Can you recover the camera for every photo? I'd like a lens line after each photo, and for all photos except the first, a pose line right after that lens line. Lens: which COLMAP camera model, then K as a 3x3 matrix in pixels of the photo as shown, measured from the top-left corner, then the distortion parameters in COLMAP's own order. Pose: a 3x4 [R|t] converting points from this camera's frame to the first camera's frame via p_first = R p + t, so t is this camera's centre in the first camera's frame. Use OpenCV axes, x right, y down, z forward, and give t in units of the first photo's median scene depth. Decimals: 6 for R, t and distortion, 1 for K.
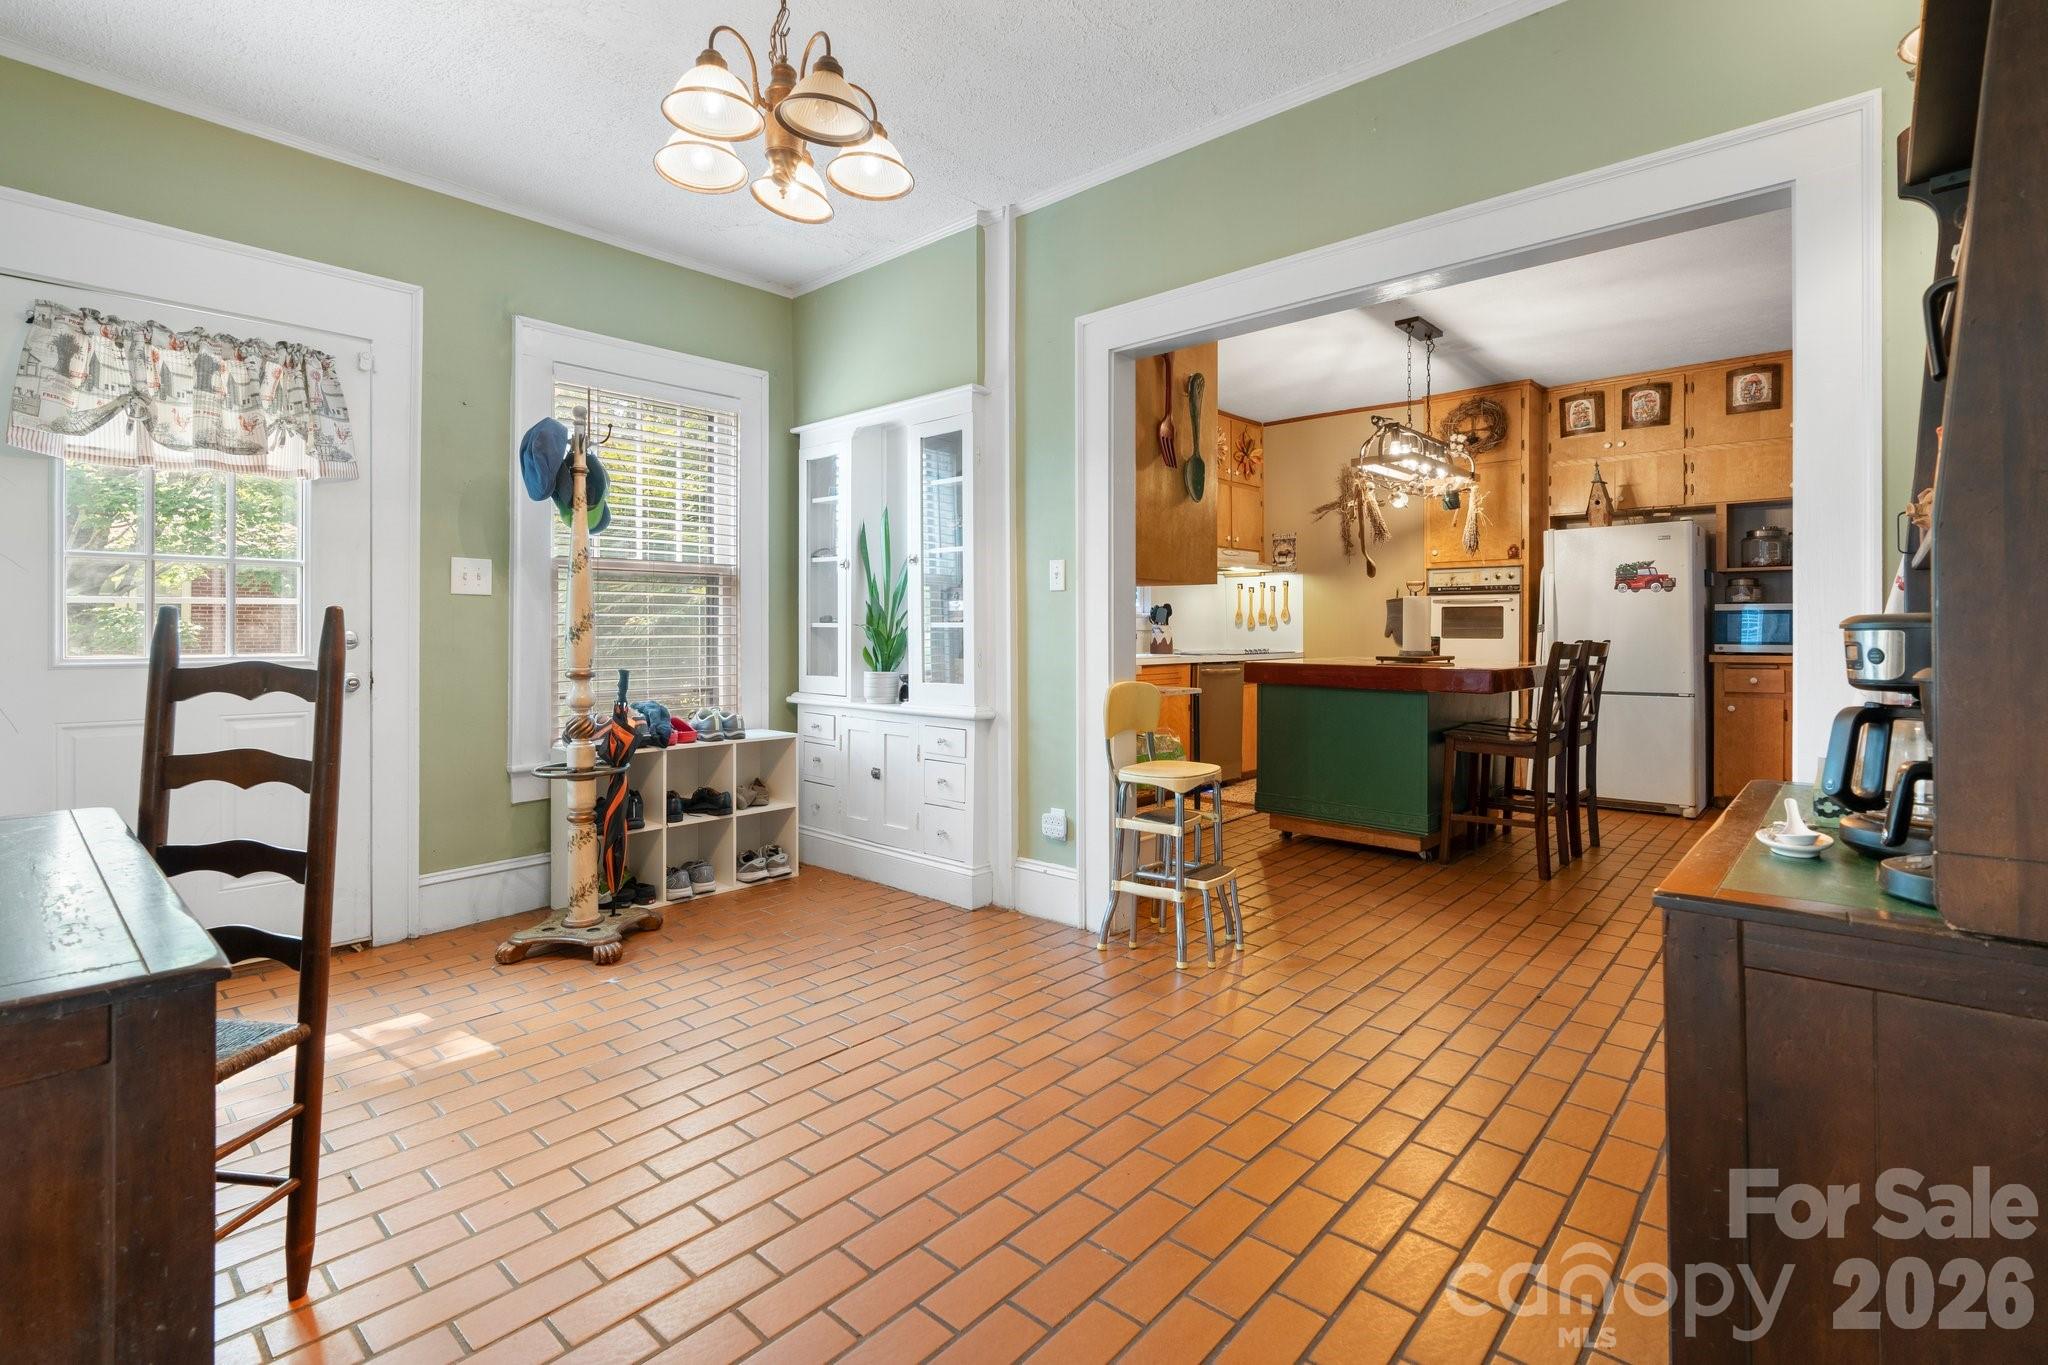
lens RADIAL K [[934.7, 0, 1022.9], [0, 934.7, 628.8], [0, 0, 1]] dist [0.000454, 0.000231]
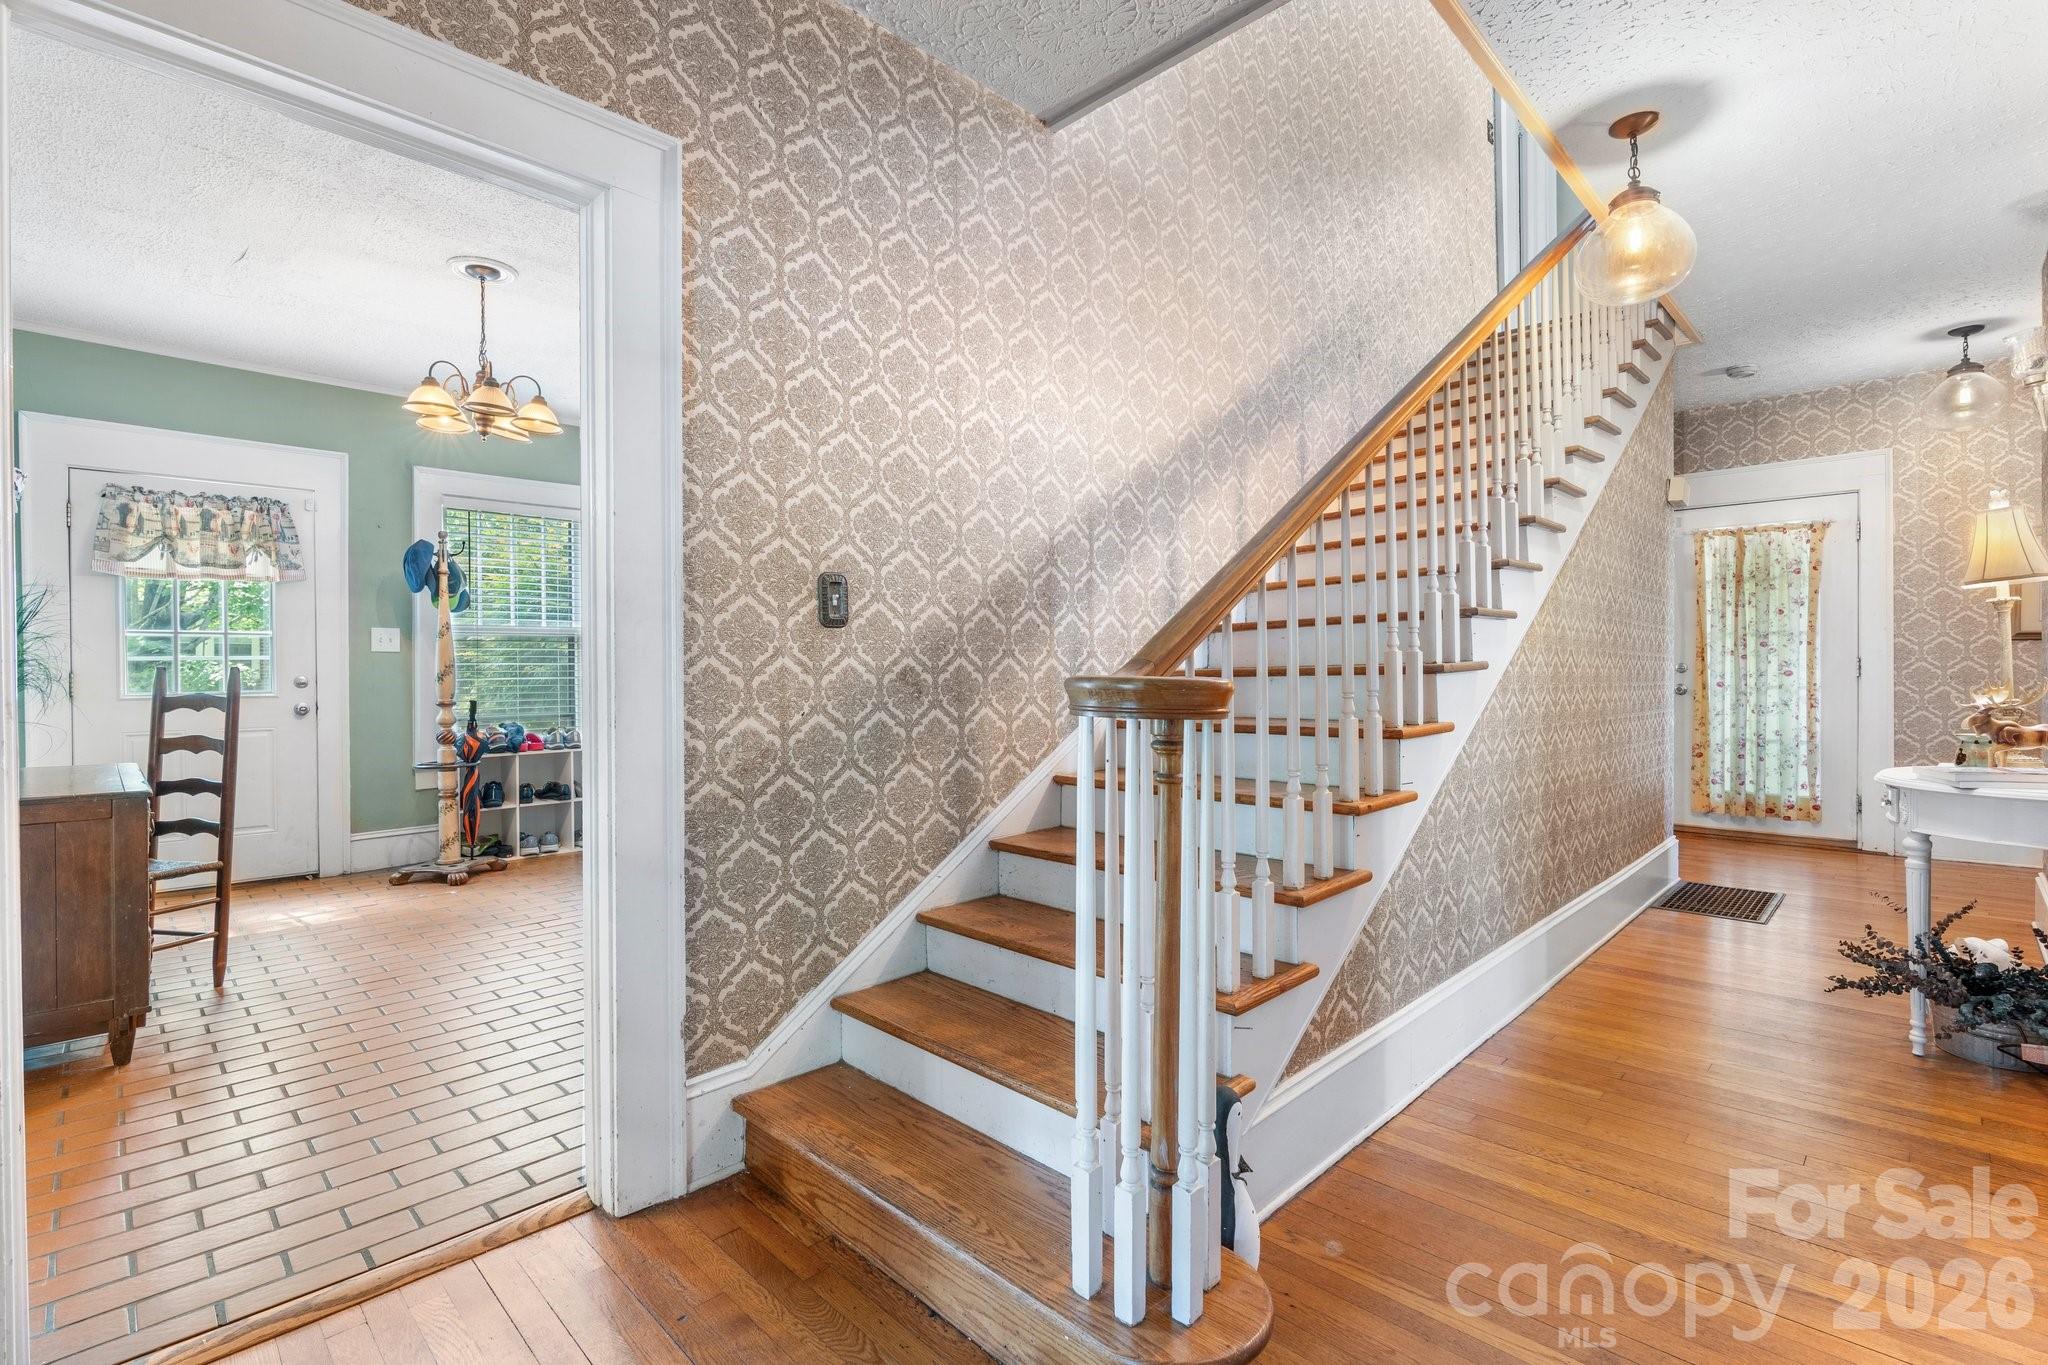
lens RADIAL K [[934.7, 0, 1031.3], [0, 934.7, 674.1], [0, 0, 1]] dist [0.000454, 0.000231]
pose [[0.998725, -0.005892, -0.050127, 0.627686], [0.006322, 0.999944, 0.008442, -0.007976], [0.050074, -0.008748, 0.998707, -0.547926]]
